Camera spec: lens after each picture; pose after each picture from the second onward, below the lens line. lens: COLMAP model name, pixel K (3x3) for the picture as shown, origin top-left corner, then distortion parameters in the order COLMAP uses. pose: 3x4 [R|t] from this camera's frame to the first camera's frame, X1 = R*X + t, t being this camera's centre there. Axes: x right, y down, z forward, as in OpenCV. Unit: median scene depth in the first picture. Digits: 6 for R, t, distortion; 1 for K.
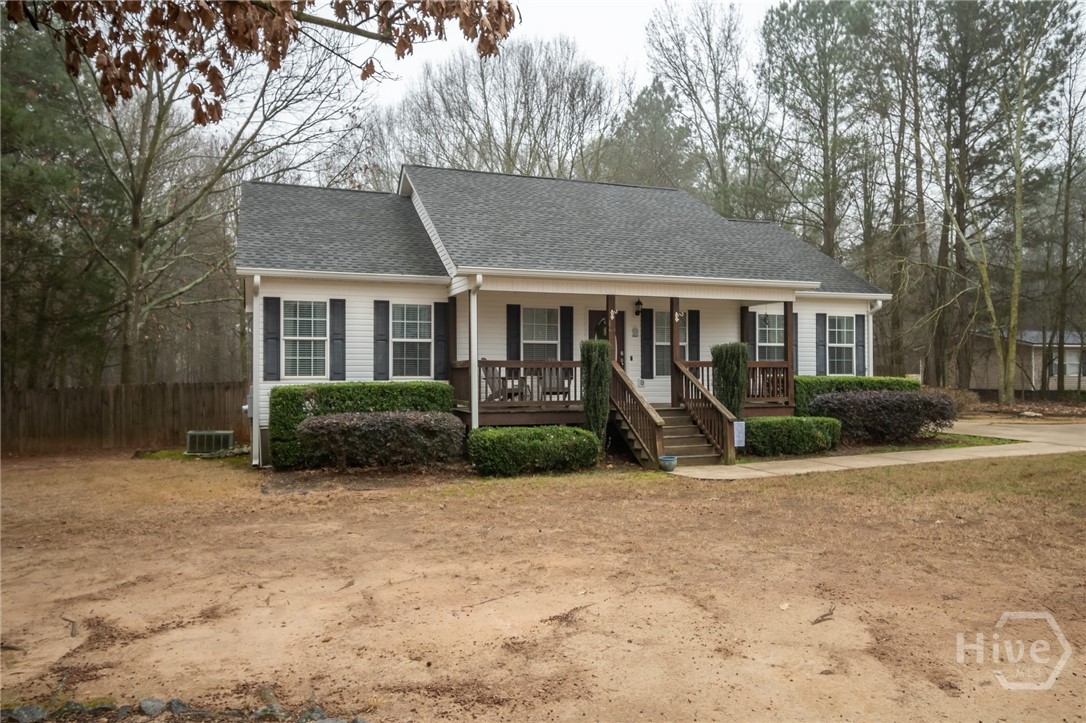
lens RADIAL K [[726.8, 0, 540.7], [0, 726.8, 362.0], [0, 0, 1]] dist [0.006574, -0.000287]
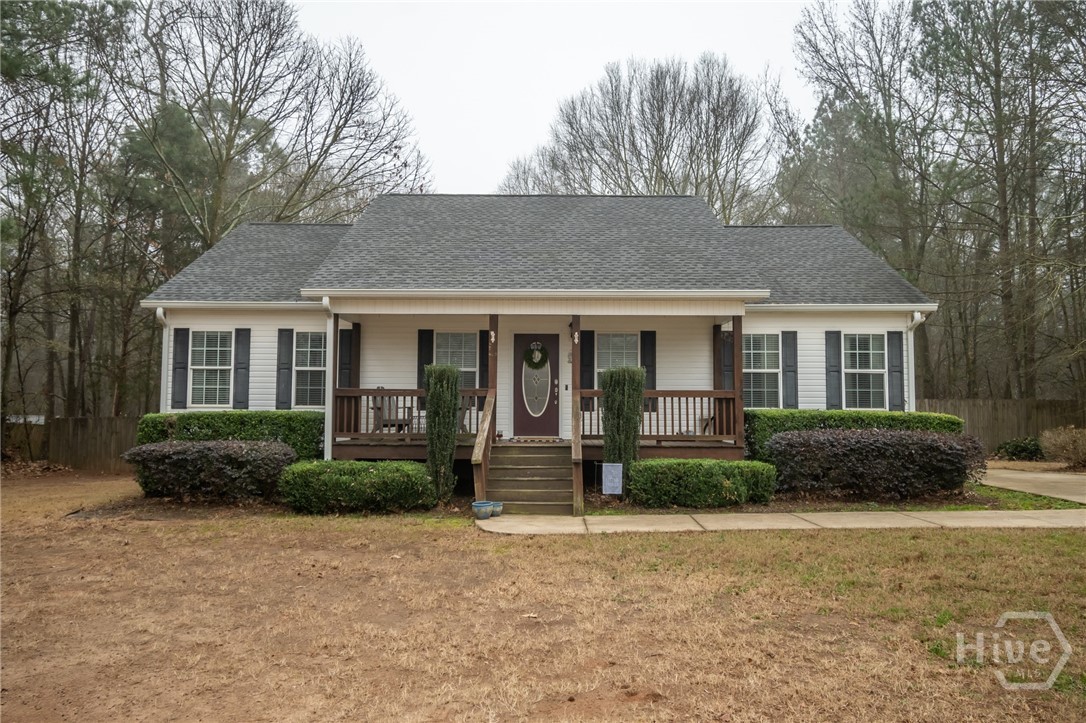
lens RADIAL K [[752.7, 0, 545.6], [0, 752.7, 366.1], [0, 0, 1]] dist [-0.004395, 0.000330]
pose [[0.940022, -0.009656, -0.340977, 0.426437], [-0.002649, 0.999362, -0.035604, 0.001700], [0.341103, 0.034372, 0.939397, 0.145697]]
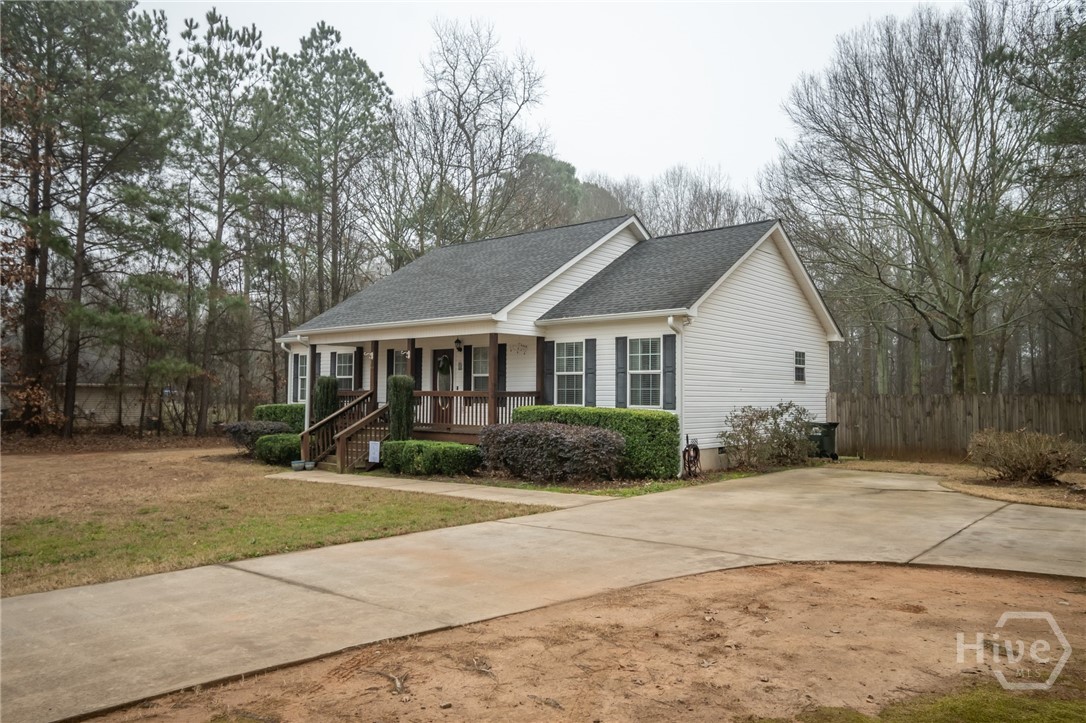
lens RADIAL K [[800.2, 0, 541.3], [0, 800.2, 359.0], [0, 0, 1]] dist [0.001370, 0.000937]
pose [[0.503270, -0.038134, -0.863287, 1.355547], [0.001218, 0.999056, -0.043421, 0.003115], [0.864128, 0.020801, 0.502842, 0.490701]]
